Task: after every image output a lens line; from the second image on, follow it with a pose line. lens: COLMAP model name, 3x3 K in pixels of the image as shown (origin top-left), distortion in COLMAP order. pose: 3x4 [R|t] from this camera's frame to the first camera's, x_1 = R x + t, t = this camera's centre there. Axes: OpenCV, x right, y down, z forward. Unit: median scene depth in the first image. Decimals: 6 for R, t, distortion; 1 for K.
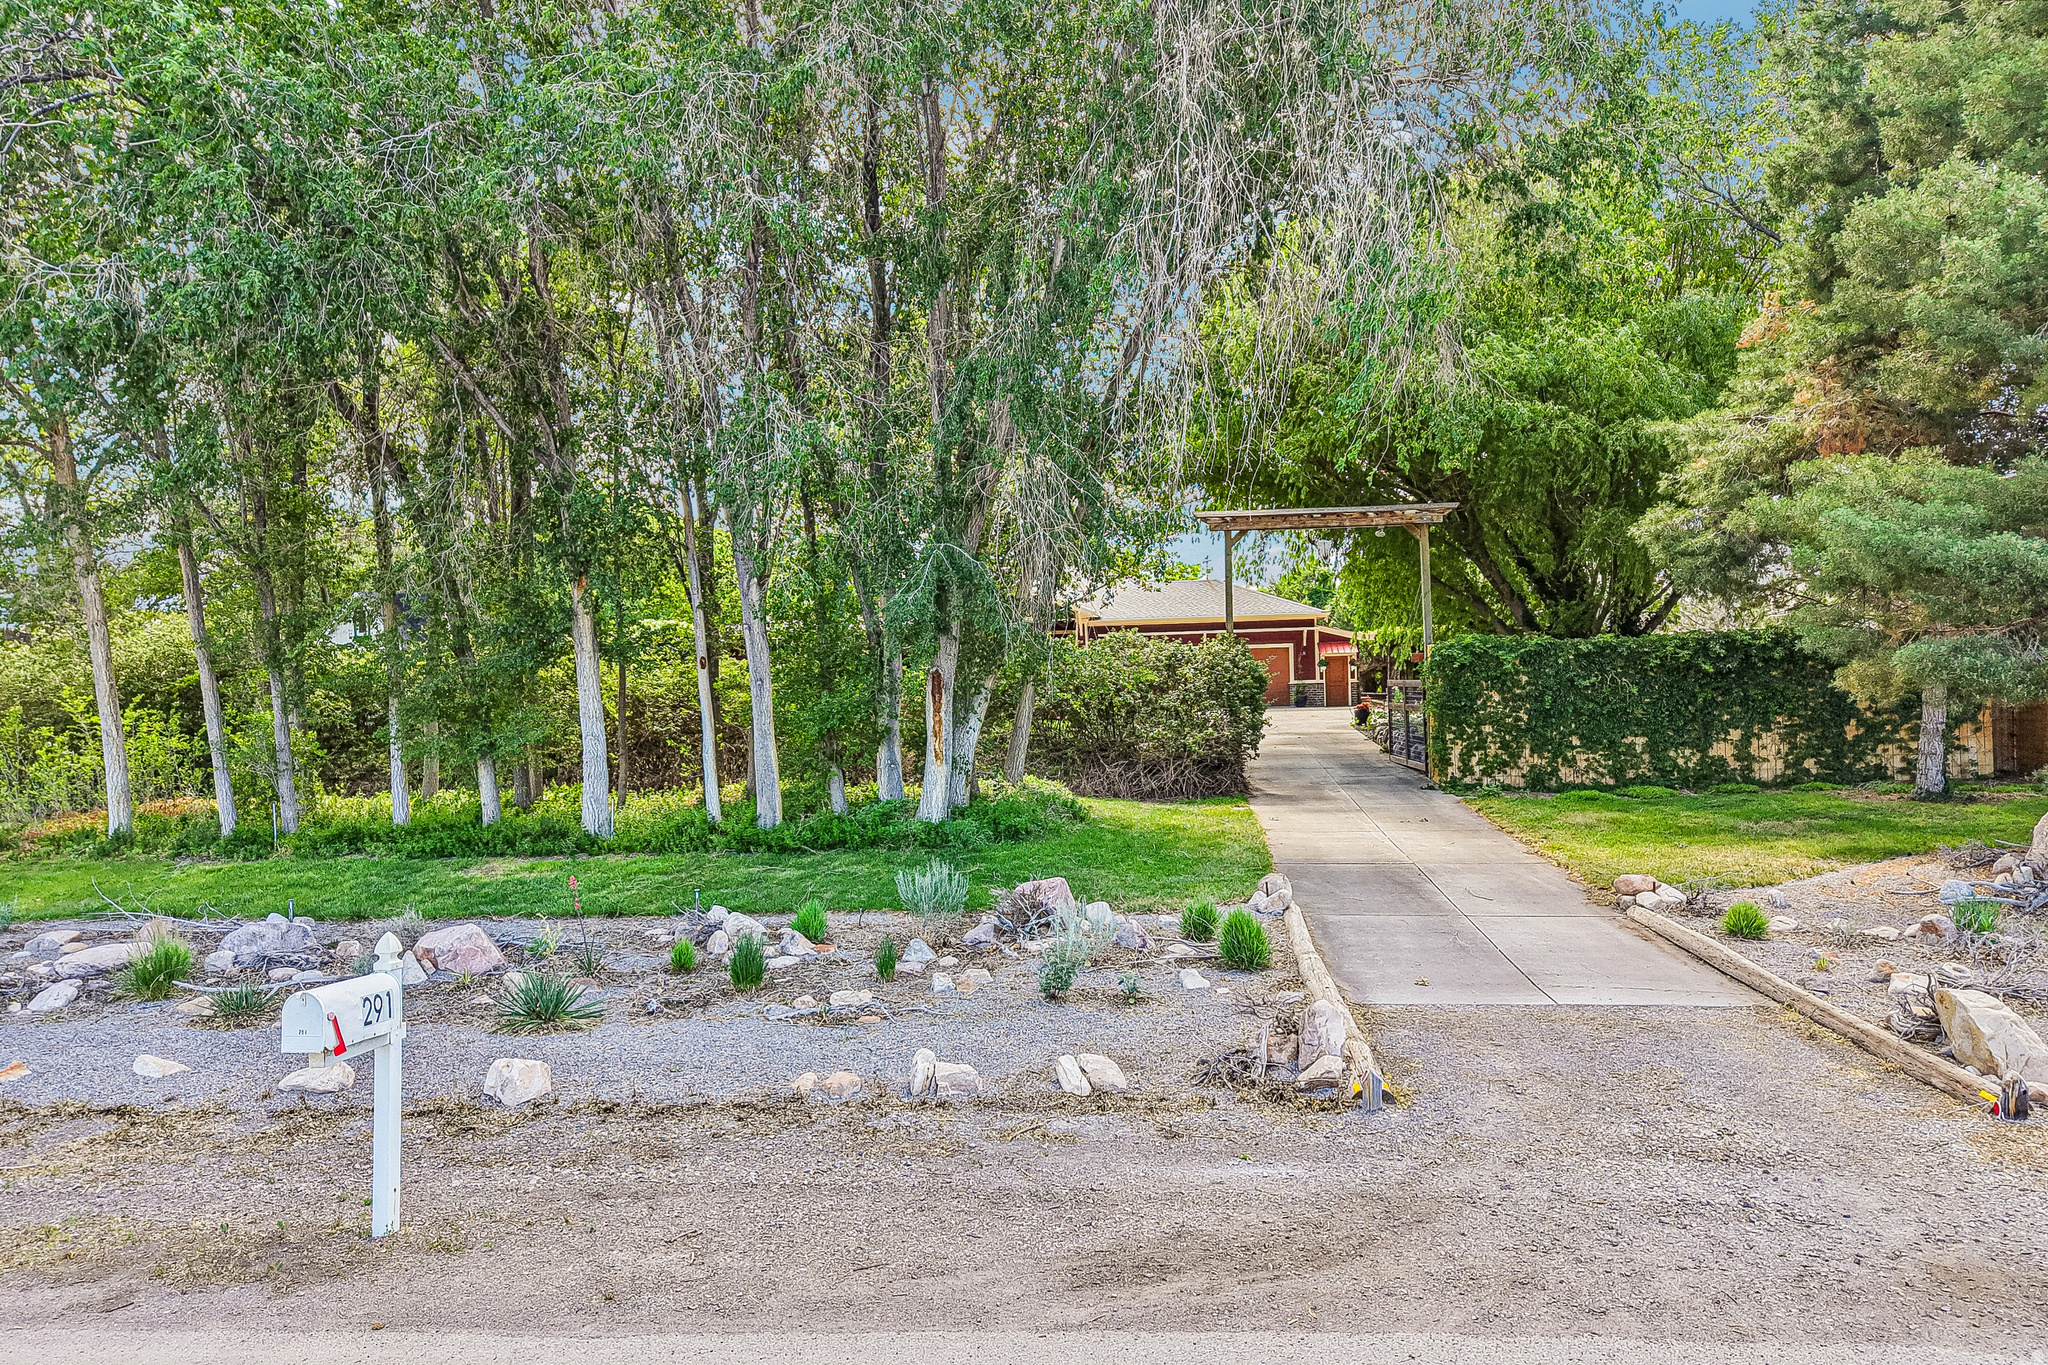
lens RADIAL K [[1368.1, 0, 1028.6], [0, 1368.1, 671.1], [0, 0, 1]] dist [0.031831, -0.019934]
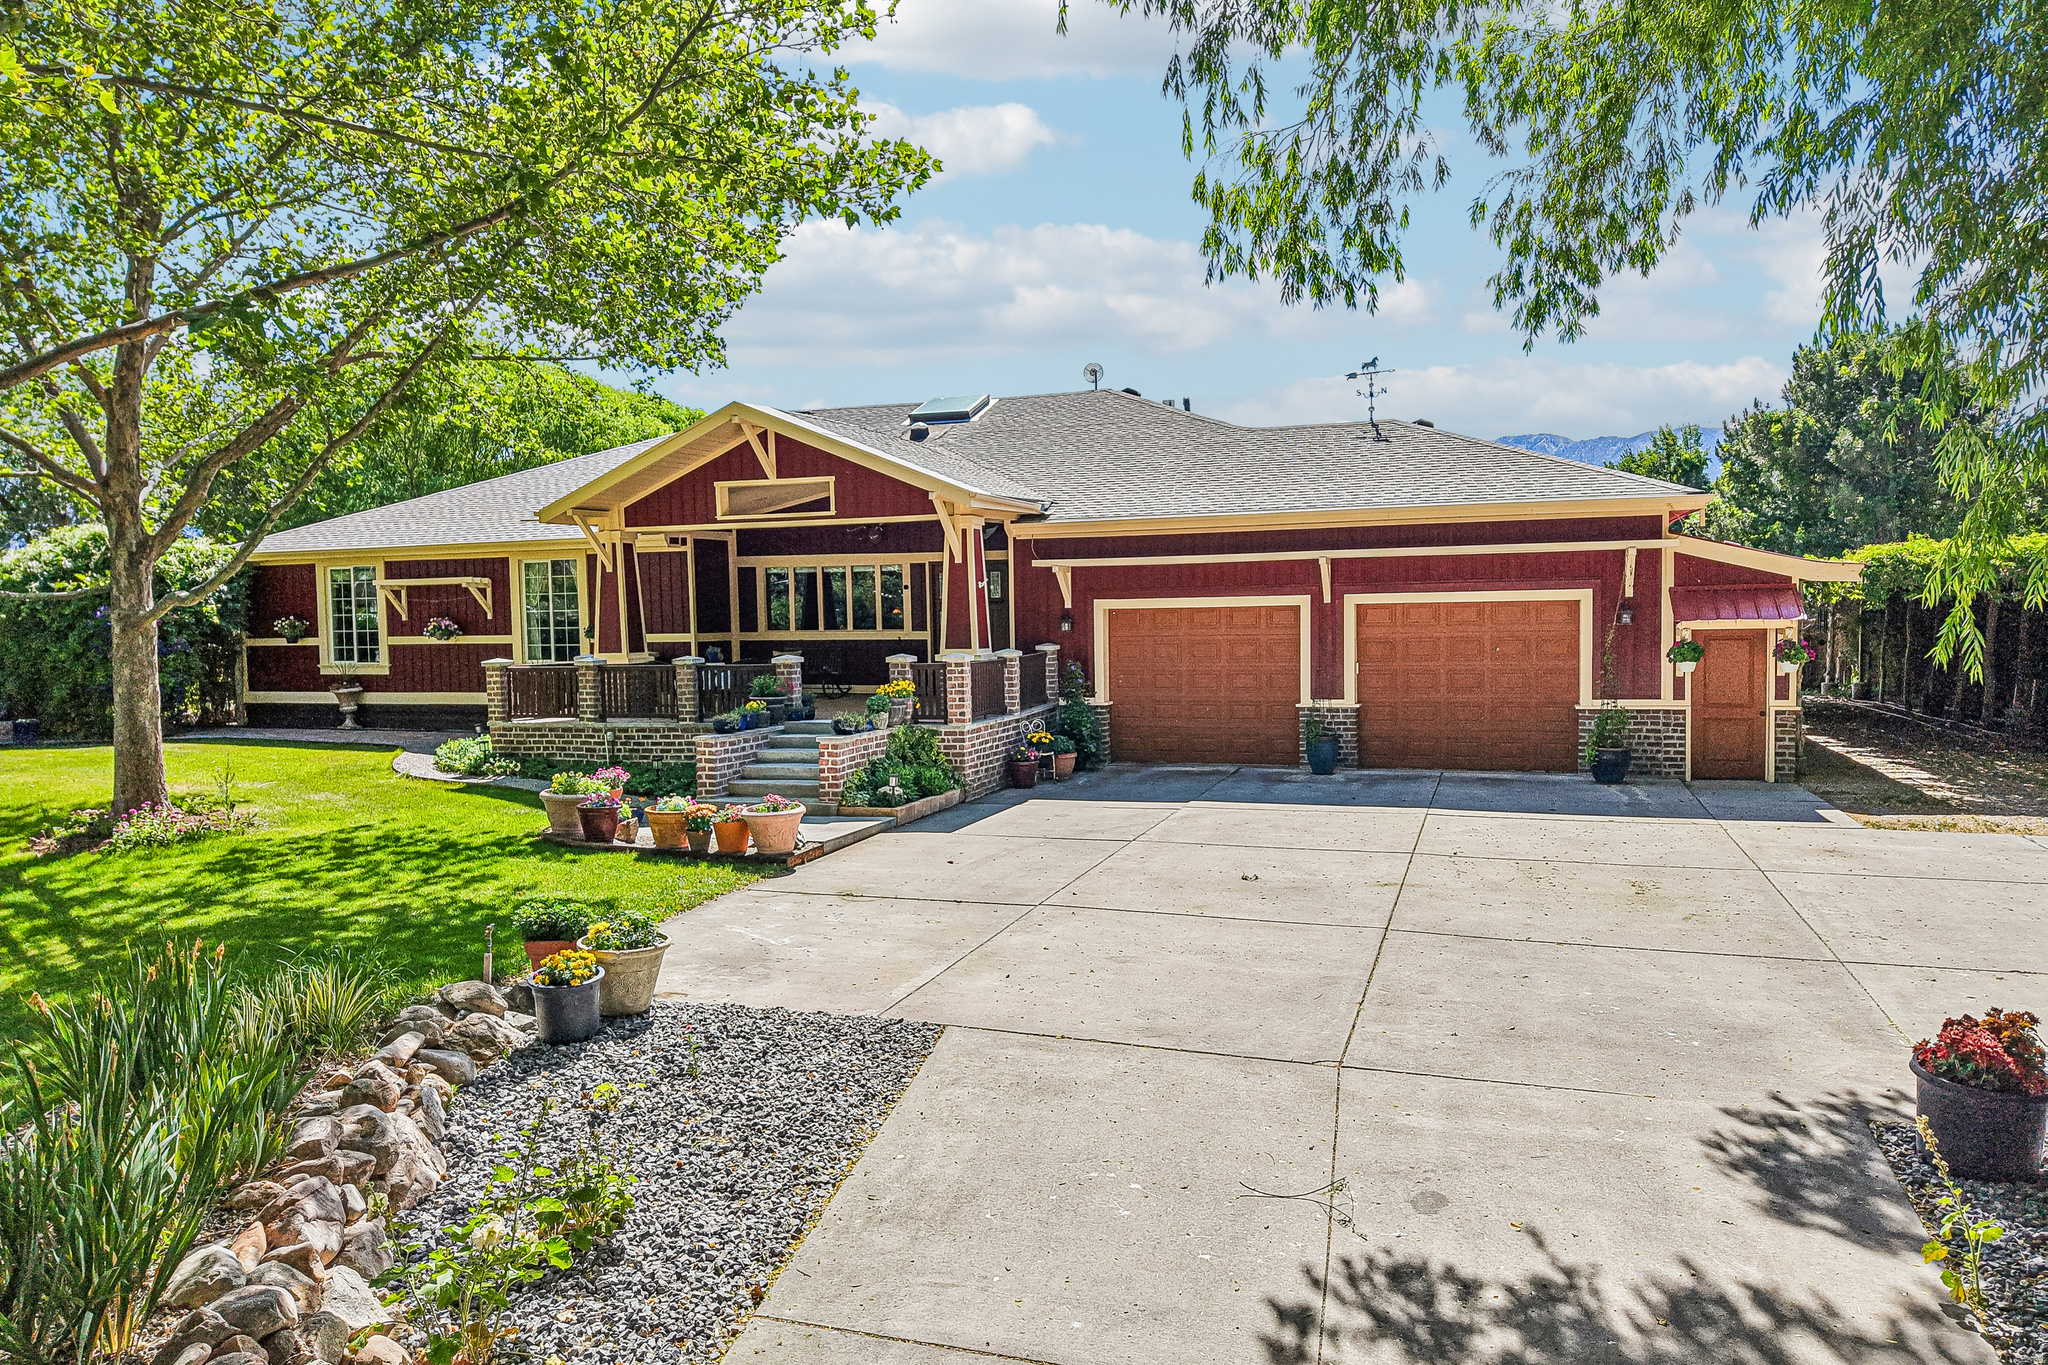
lens RADIAL K [[1368.1, 0, 1028.6], [0, 1368.1, 671.1], [0, 0, 1]] dist [0.031831, -0.019934]
pose [[0.976687, 0.022267, -0.213510, 0.131562], [-0.009287, 0.998058, 0.061603, -0.019864], [0.214467, -0.058184, 0.974997, 0.644482]]
